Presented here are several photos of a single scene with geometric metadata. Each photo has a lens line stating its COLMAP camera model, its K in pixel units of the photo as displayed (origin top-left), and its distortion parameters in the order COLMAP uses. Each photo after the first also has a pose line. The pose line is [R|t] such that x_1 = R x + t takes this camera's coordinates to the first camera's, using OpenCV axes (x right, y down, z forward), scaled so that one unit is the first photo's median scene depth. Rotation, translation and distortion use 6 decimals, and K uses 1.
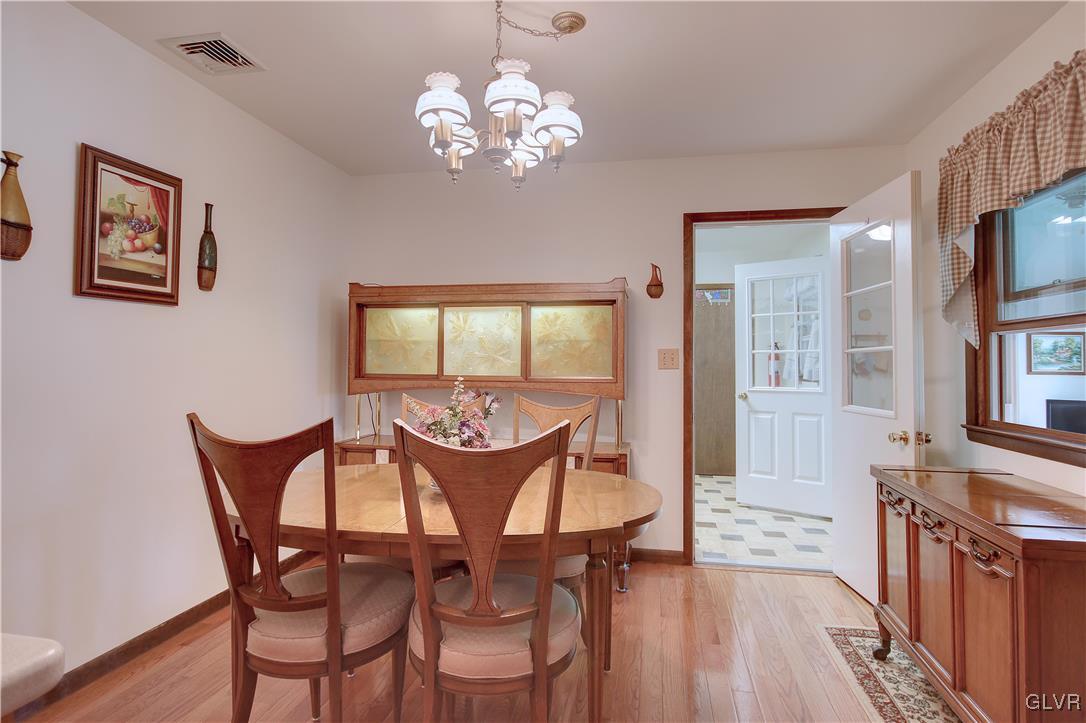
lens RADIAL K [[582.9, 0, 546.8], [0, 582.9, 345.6], [0, 0, 1]] dist [-0.002500, -0.001103]
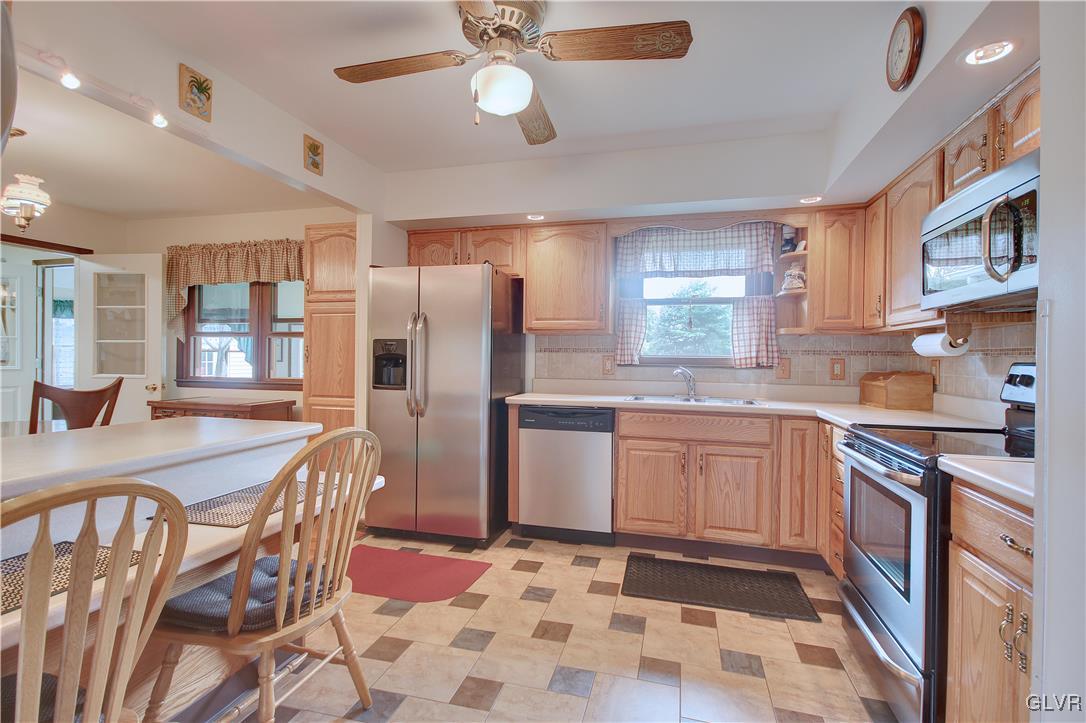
lens RADIAL K [[496.5, 0, 540.5], [0, 496.5, 340.1], [0, 0, 1]] dist [-0.001725, -0.000359]
pose [[0.095861, 0.026481, 0.995042, -0.734884], [-0.047762, 0.998617, -0.021975, -0.023361], [-0.994248, -0.045419, 0.096993, -0.366761]]
